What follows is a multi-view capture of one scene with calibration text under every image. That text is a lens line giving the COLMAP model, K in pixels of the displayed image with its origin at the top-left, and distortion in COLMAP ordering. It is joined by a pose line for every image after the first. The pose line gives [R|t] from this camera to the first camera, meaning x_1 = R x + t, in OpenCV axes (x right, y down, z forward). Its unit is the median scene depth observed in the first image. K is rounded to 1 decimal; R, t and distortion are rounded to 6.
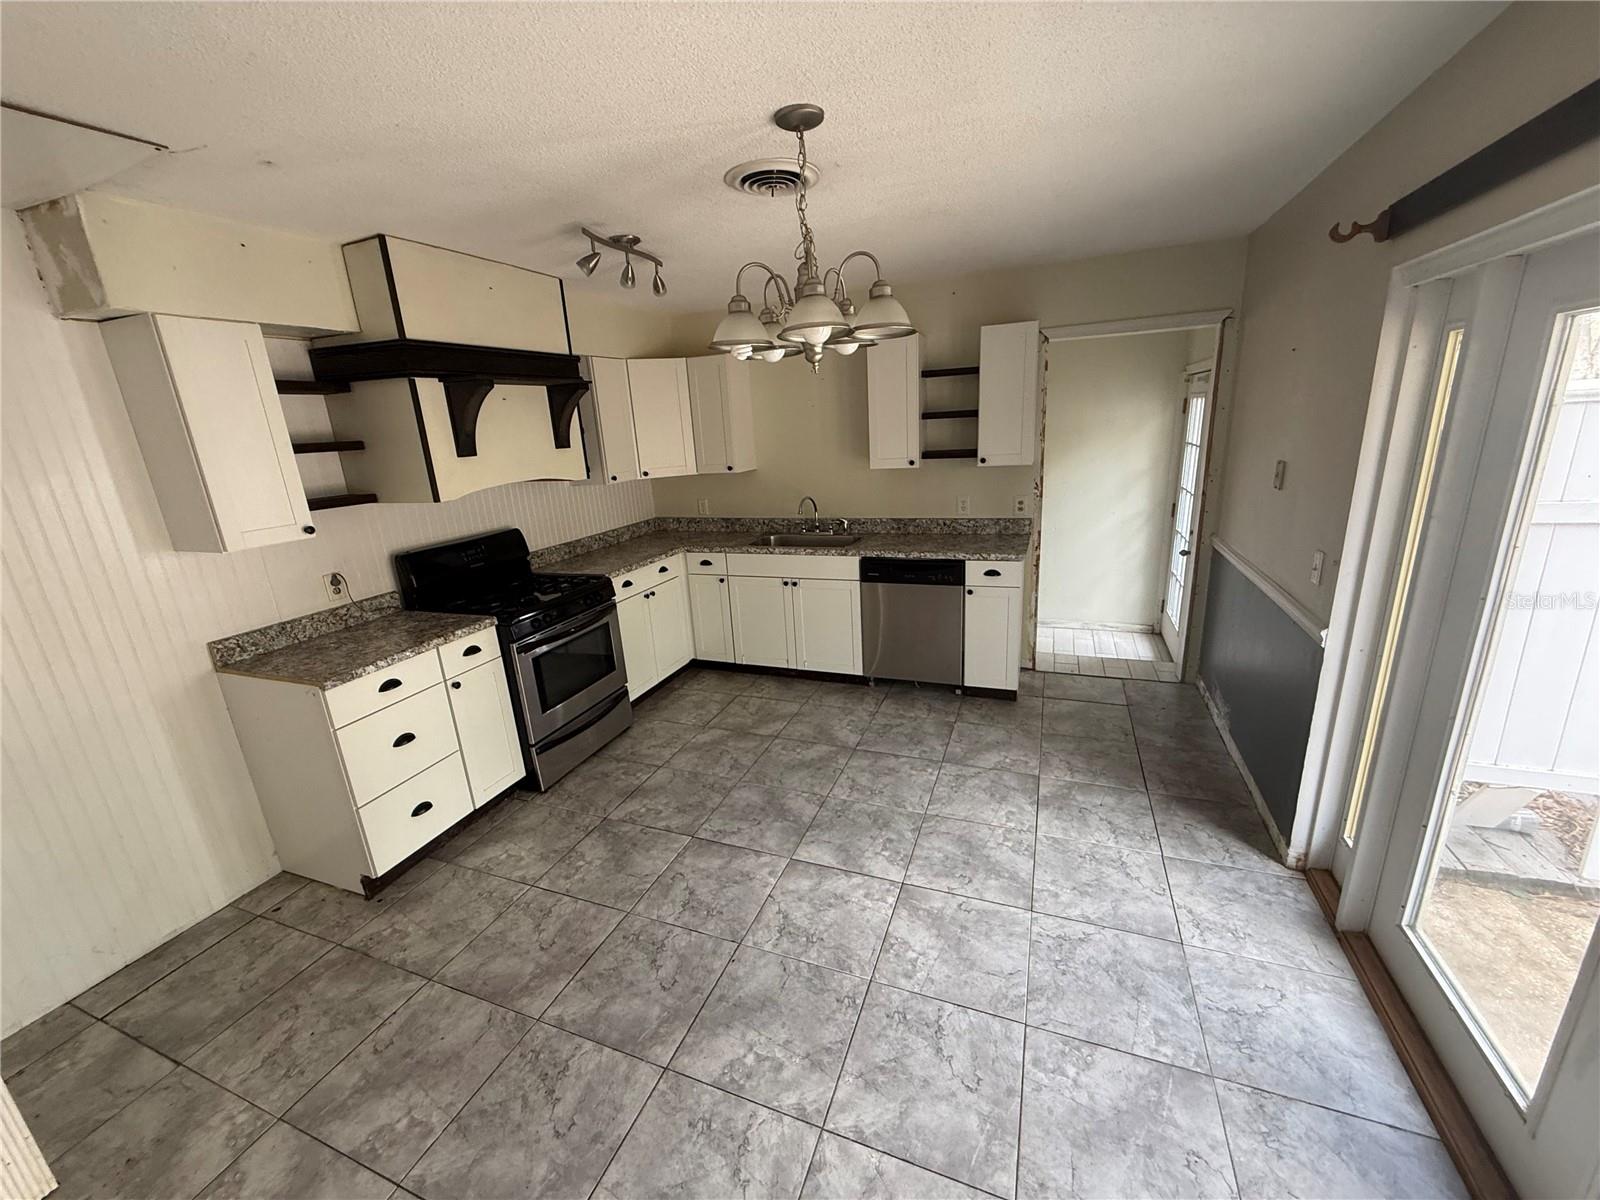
lens RADIAL K [[635.0, 0, 794.6], [0, 635.0, 601.4], [0, 0, 1]] dist [0.000831, -0.000422]
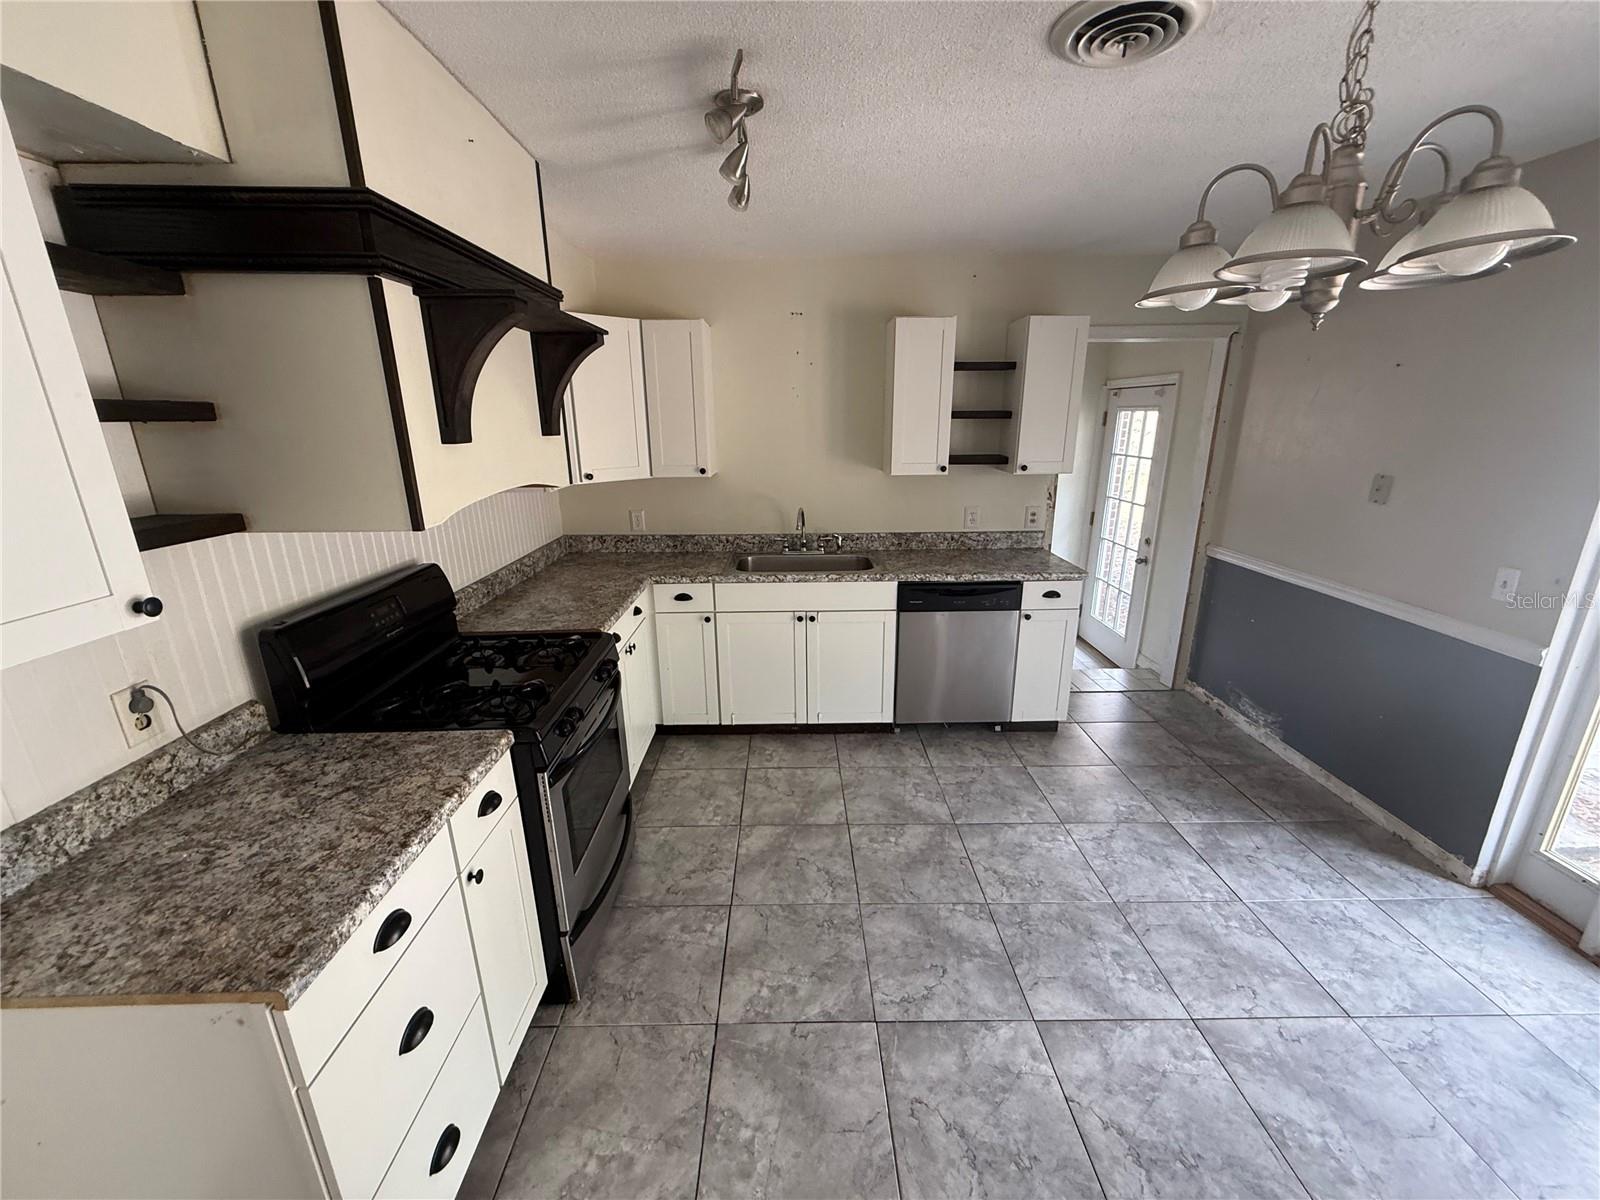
lens RADIAL K [[635.0, 0, 794.6], [0, 635.0, 601.4], [0, 0, 1]] dist [0.000831, -0.000422]
pose [[0.925202, -0.058624, 0.374919, -0.368991], [0.060668, 0.998138, 0.006360, -0.064663], [-0.374594, 0.016862, 0.927036, 0.320032]]
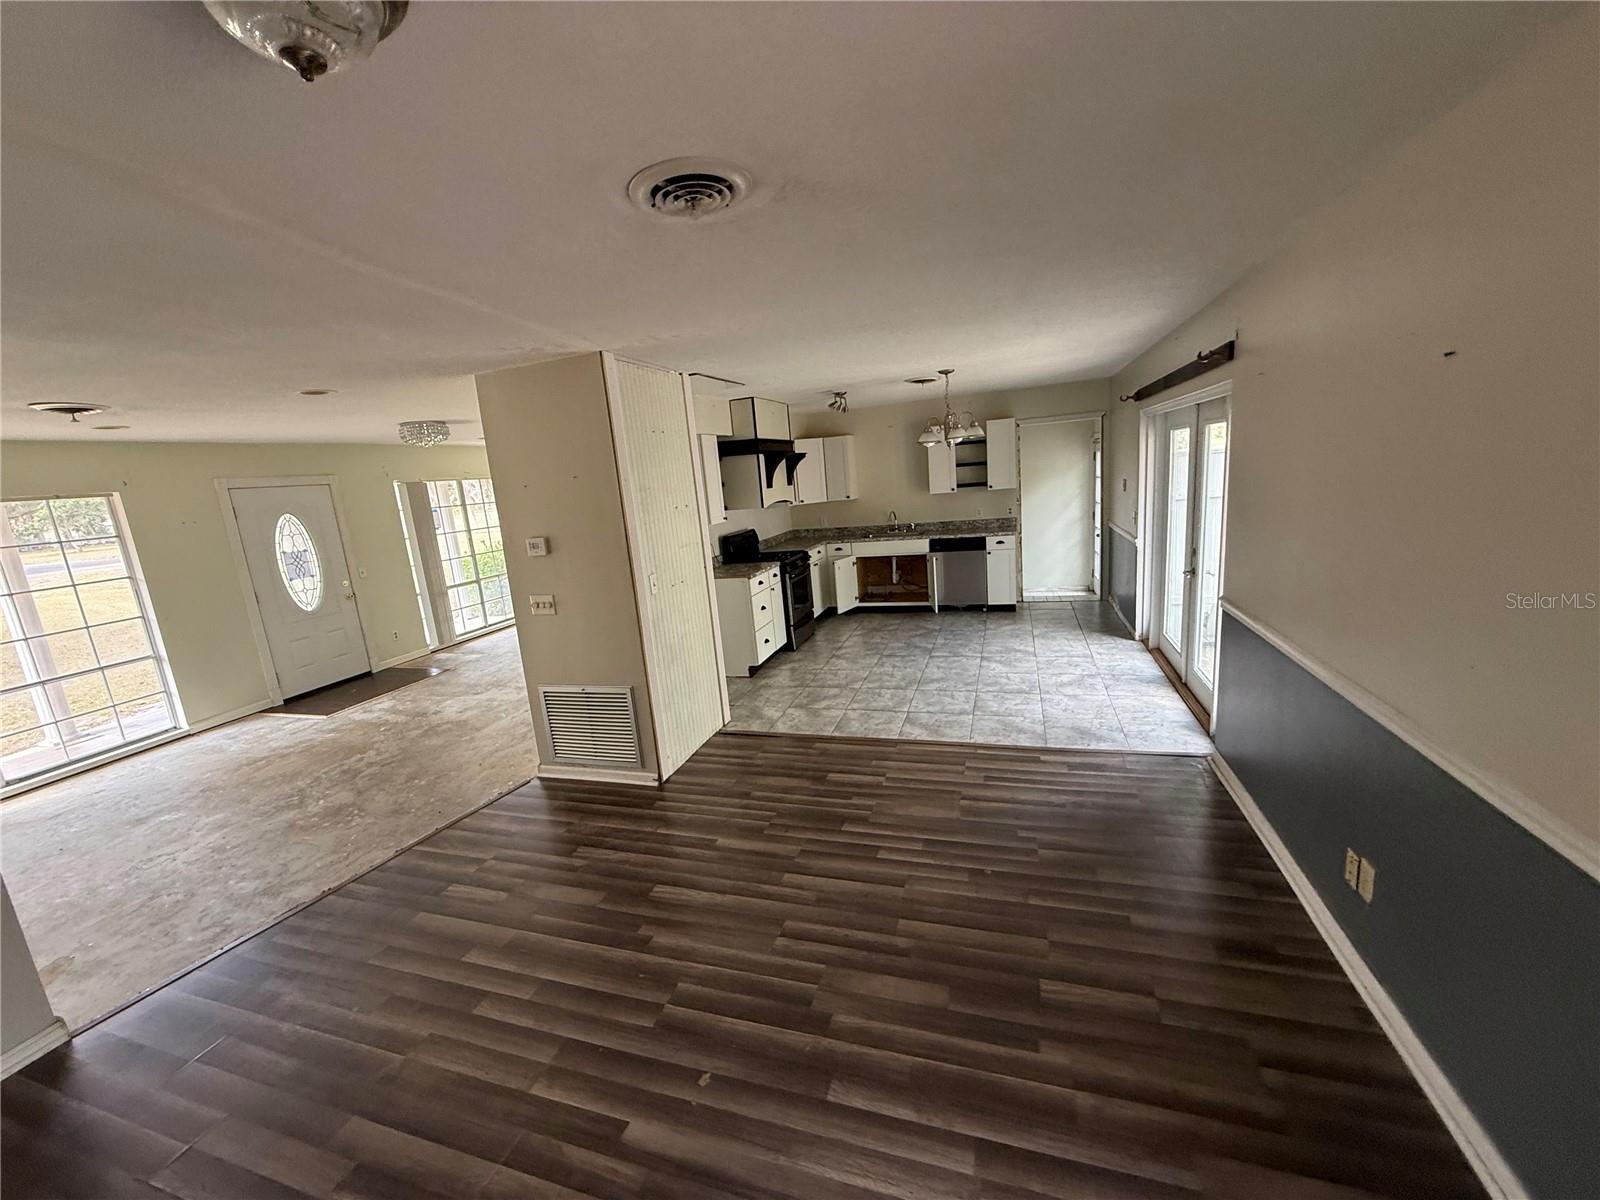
lens RADIAL K [[635.0, 0, 794.6], [0, 635.0, 601.4], [0, 0, 1]] dist [0.000831, -0.000422]
pose [[0.997843, -0.038414, 0.053237, -0.449563], [0.042710, 0.995713, -0.082045, 0.280062], [-0.049857, 0.084142, 0.995206, -0.939205]]
